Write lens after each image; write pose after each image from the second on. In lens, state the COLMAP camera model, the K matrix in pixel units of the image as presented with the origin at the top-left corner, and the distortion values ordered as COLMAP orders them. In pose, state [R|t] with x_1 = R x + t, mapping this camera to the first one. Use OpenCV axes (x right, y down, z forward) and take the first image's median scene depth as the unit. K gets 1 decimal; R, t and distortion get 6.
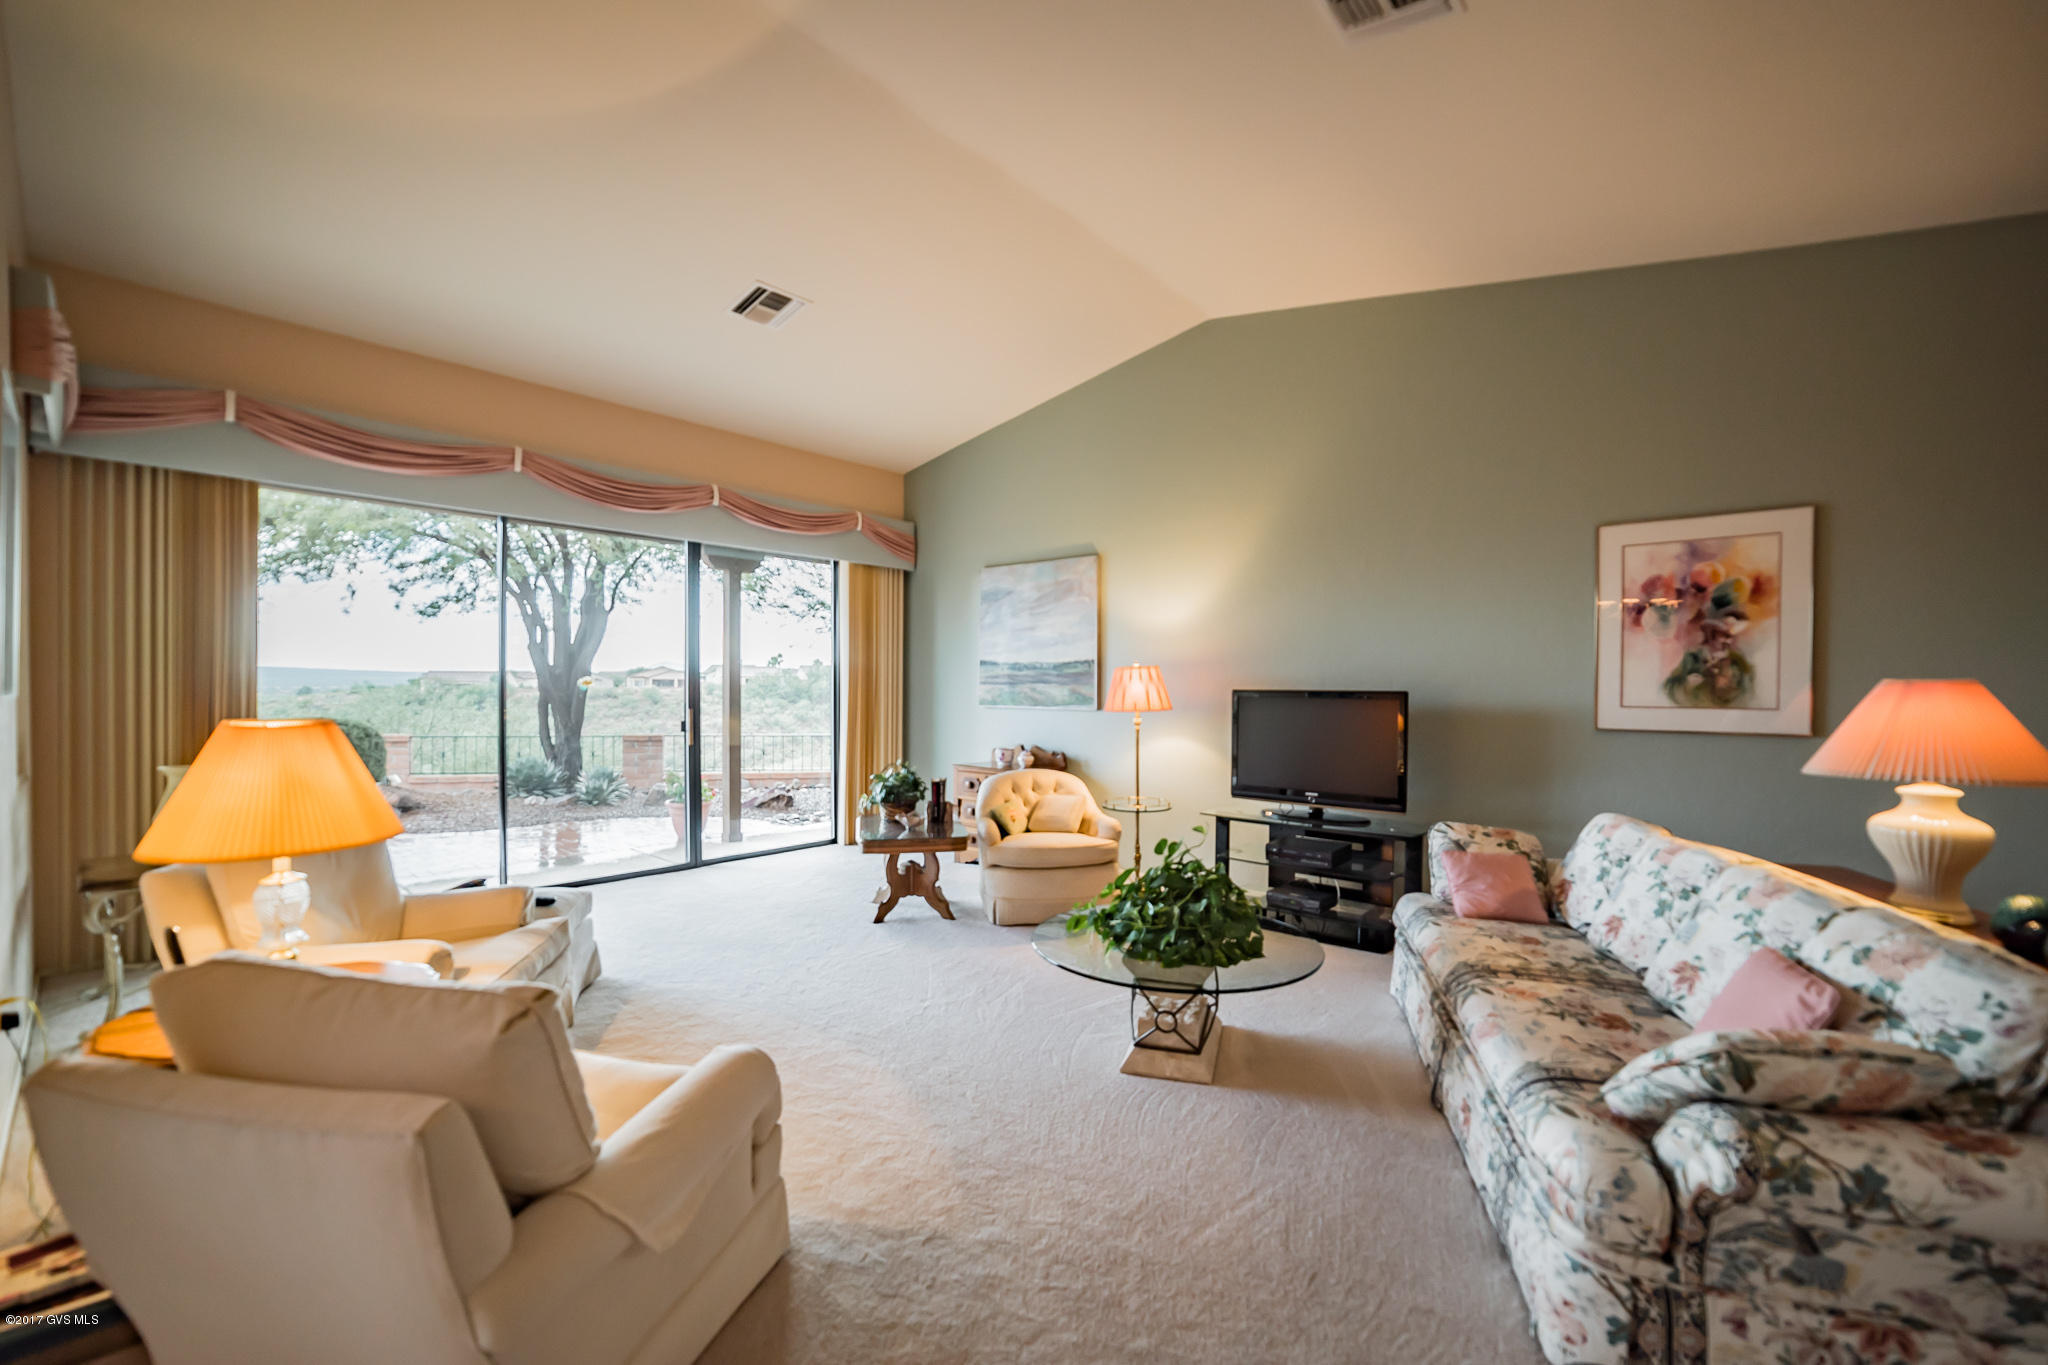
lens RADIAL K [[821.6, 0, 1028.0], [0, 821.6, 685.1], [0, 0, 1]] dist [-0.031735, 0.009982]
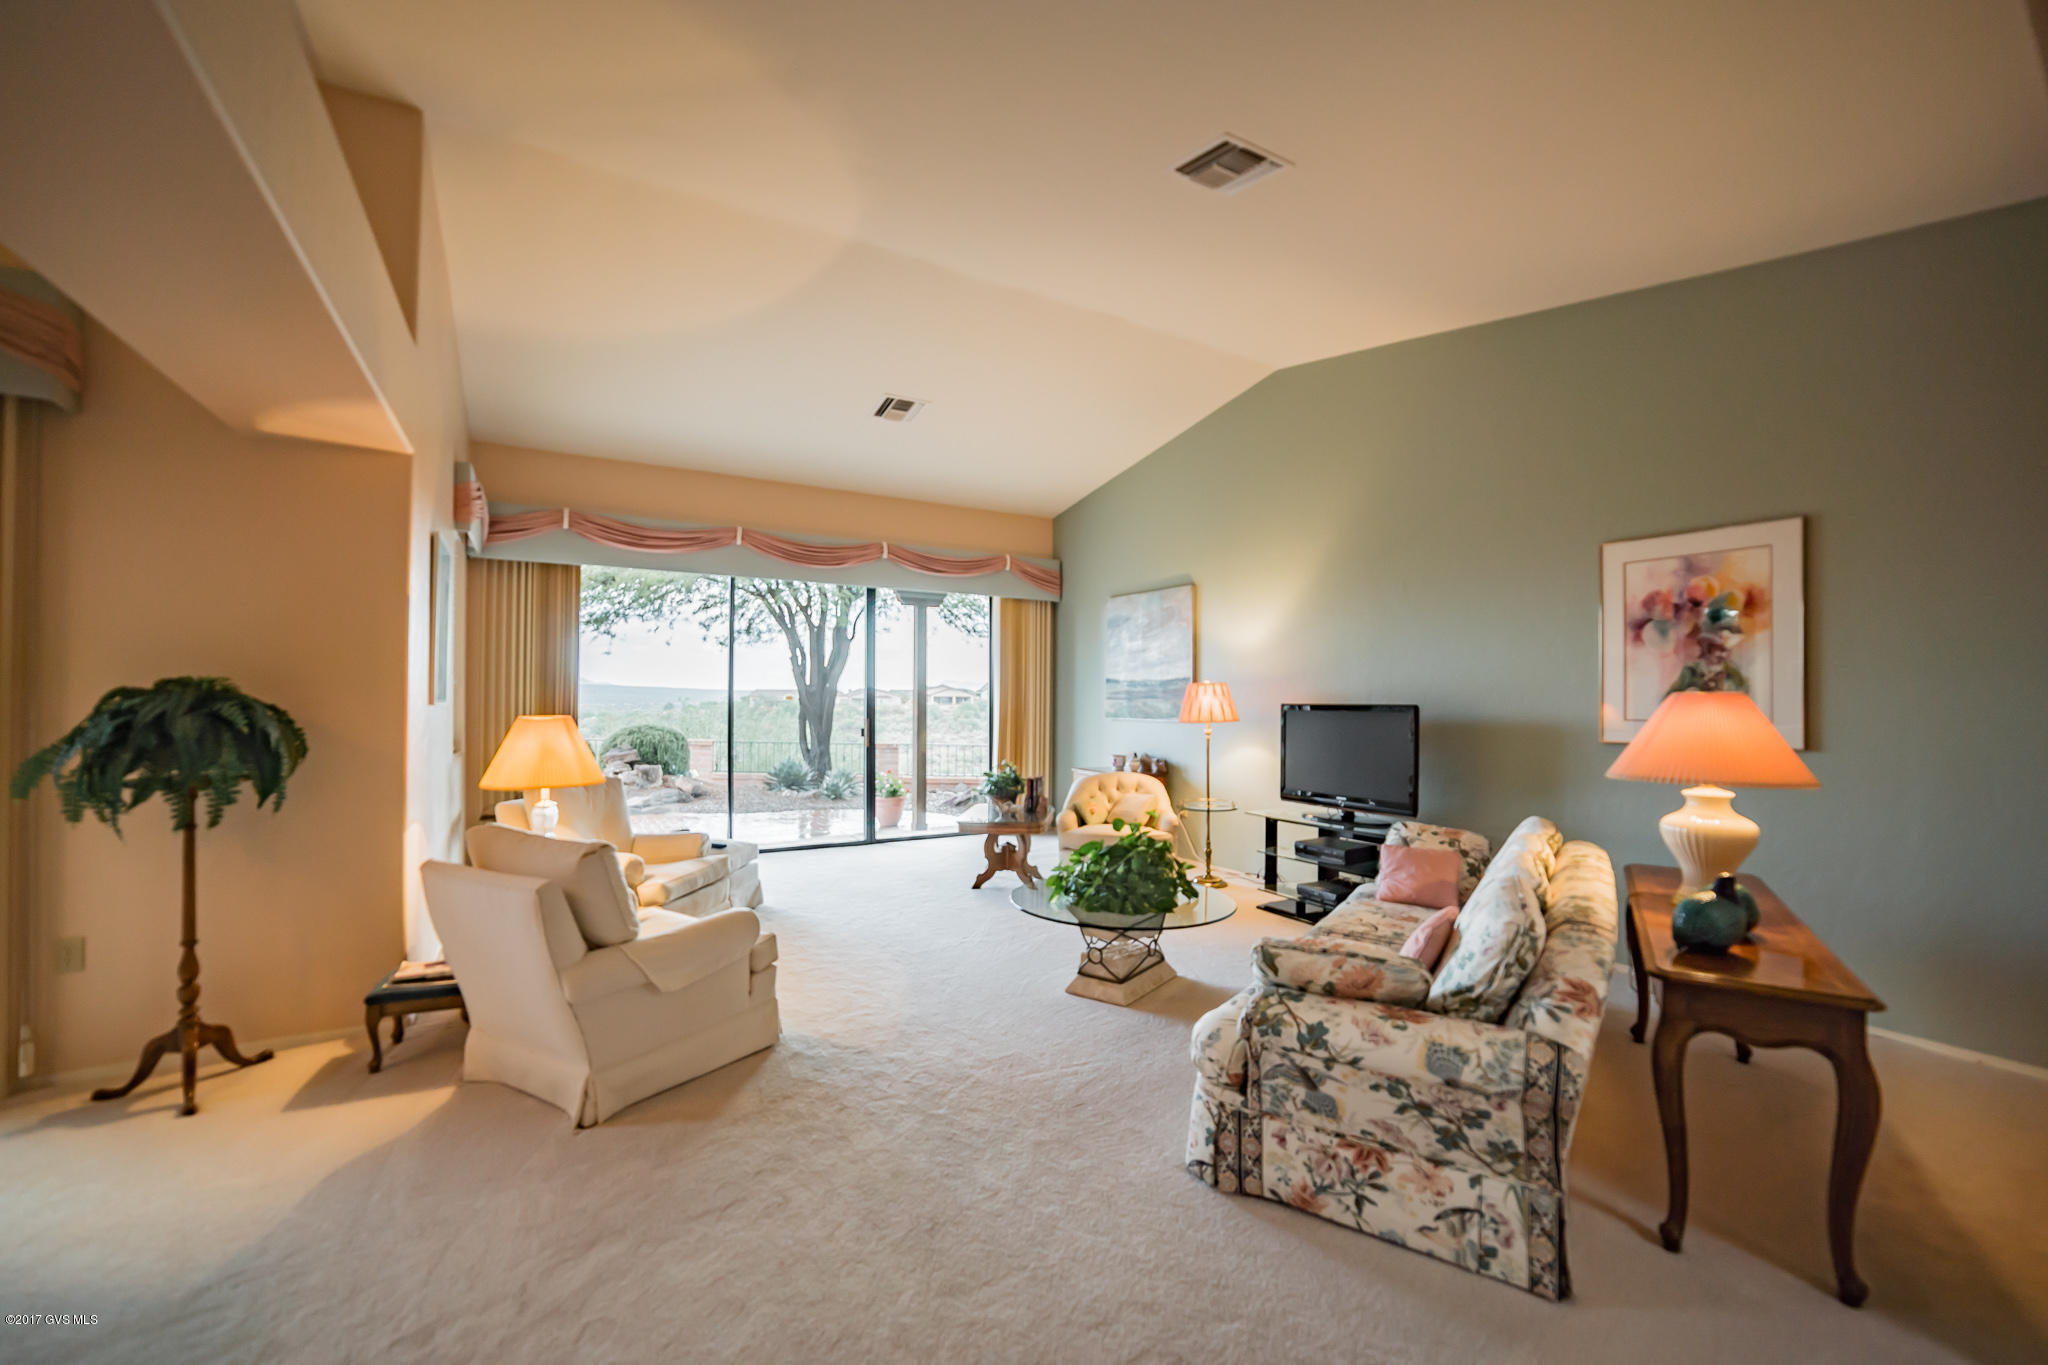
lens RADIAL K [[821.6, 0, 1035.4], [0, 821.6, 684.6], [0, 0, 1]] dist [-0.031735, 0.009982]
pose [[0.951691, -0.005920, -0.307001, 0.356267], [-0.000549, 0.999780, -0.020979, 0.004016], [0.307058, 0.020134, 0.951478, -0.211267]]
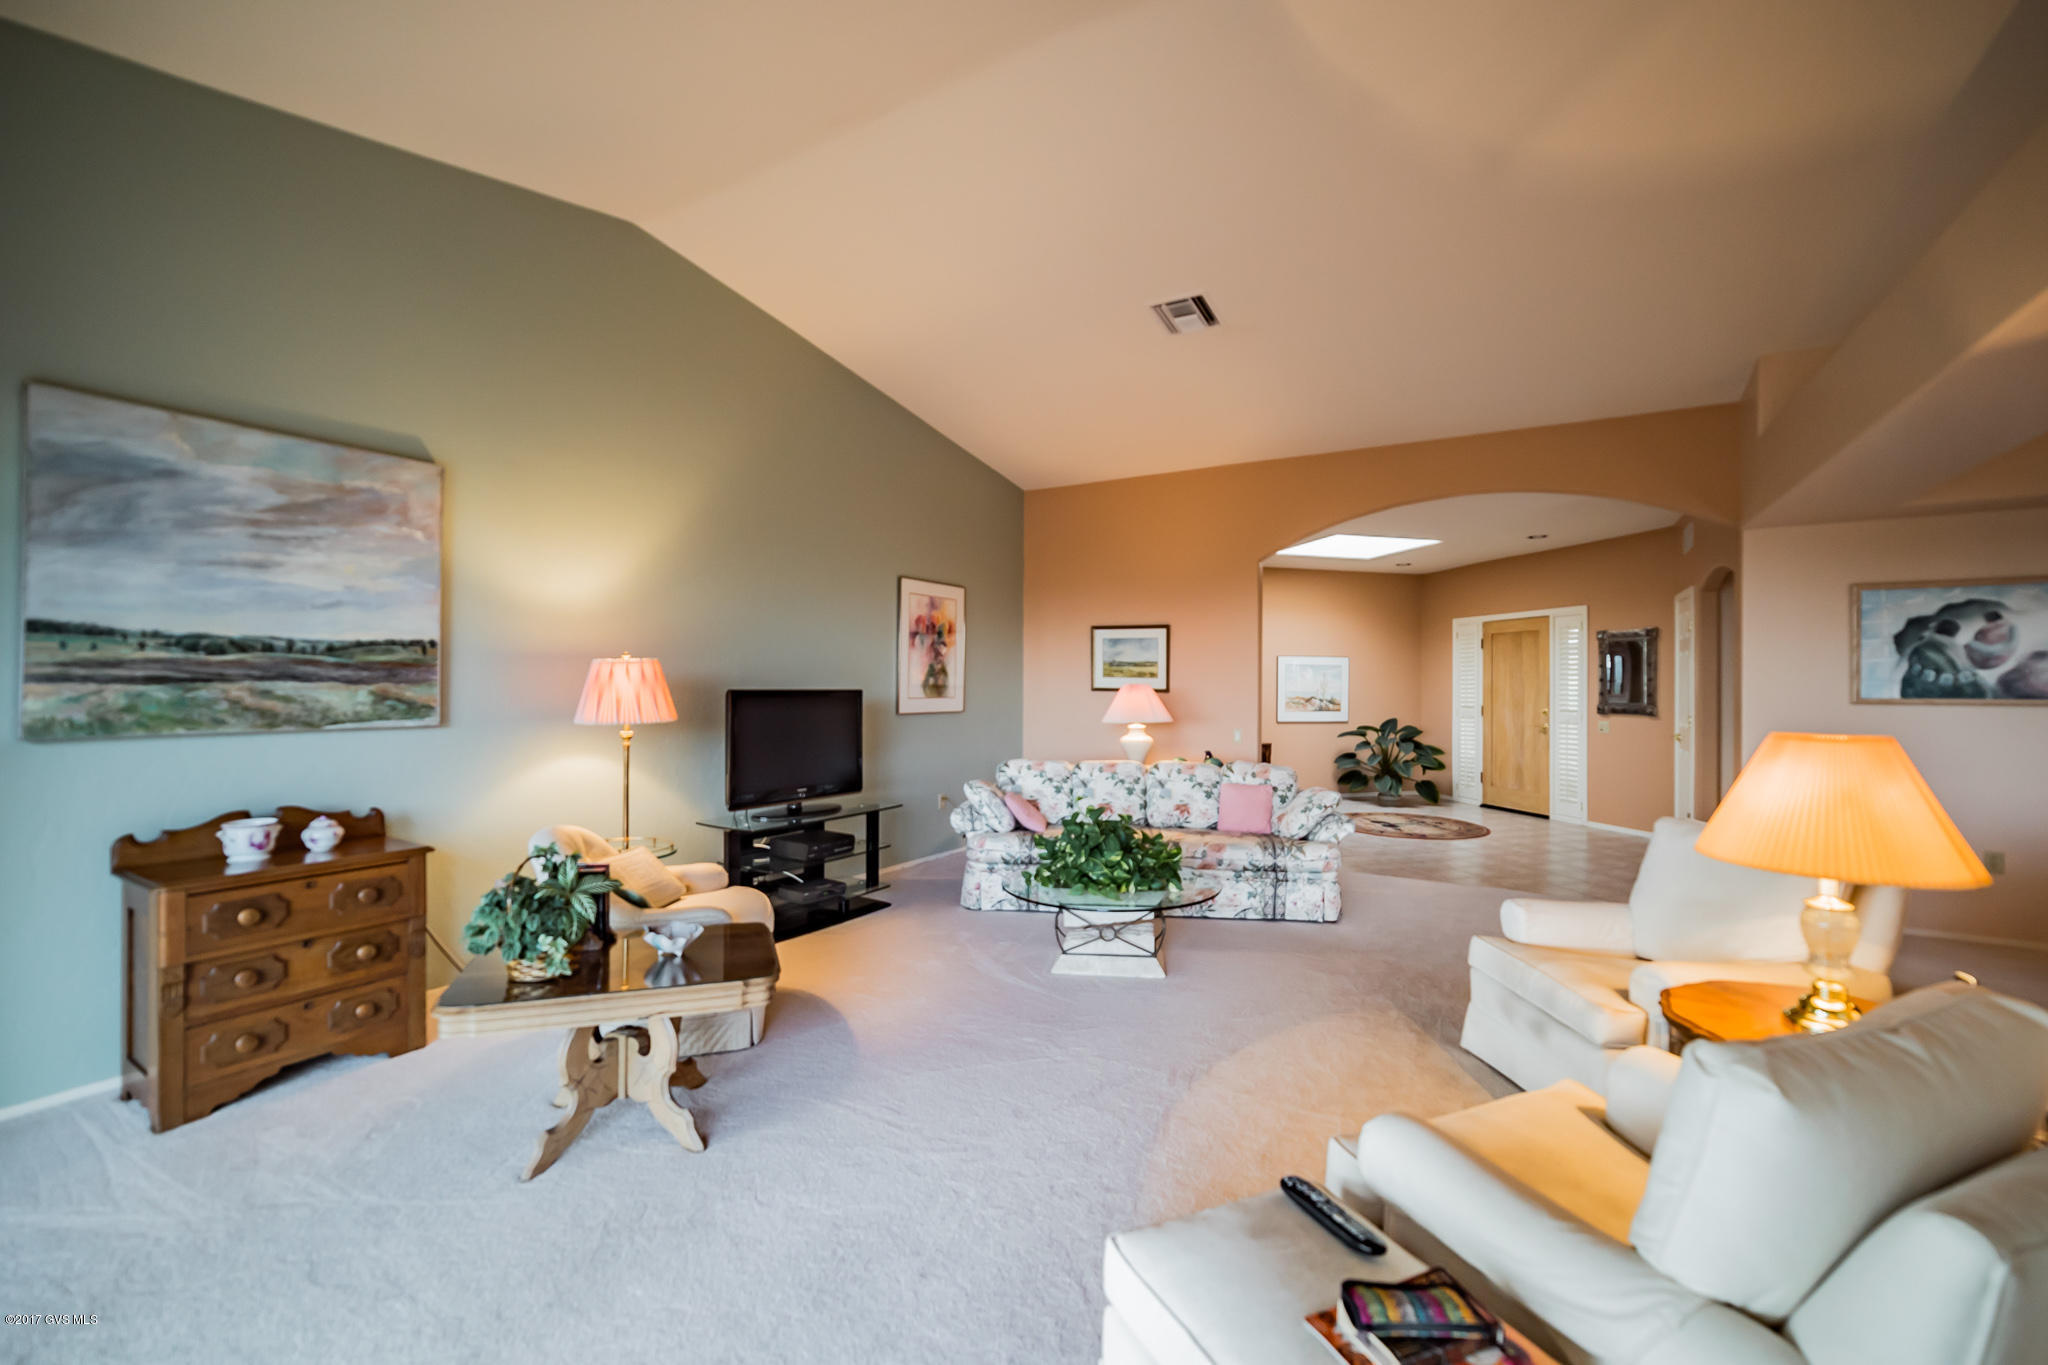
lens RADIAL K [[824.7, 0, 1020.2], [0, 824.7, 684.9], [0, 0, 1]] dist [-0.022843, 0.004739]
pose [[-0.143535, -0.000228, 0.989645, -0.885511], [0.002636, 0.999996, 0.000613, 0.001794], [-0.989642, 0.002696, -0.143534, 1.068081]]
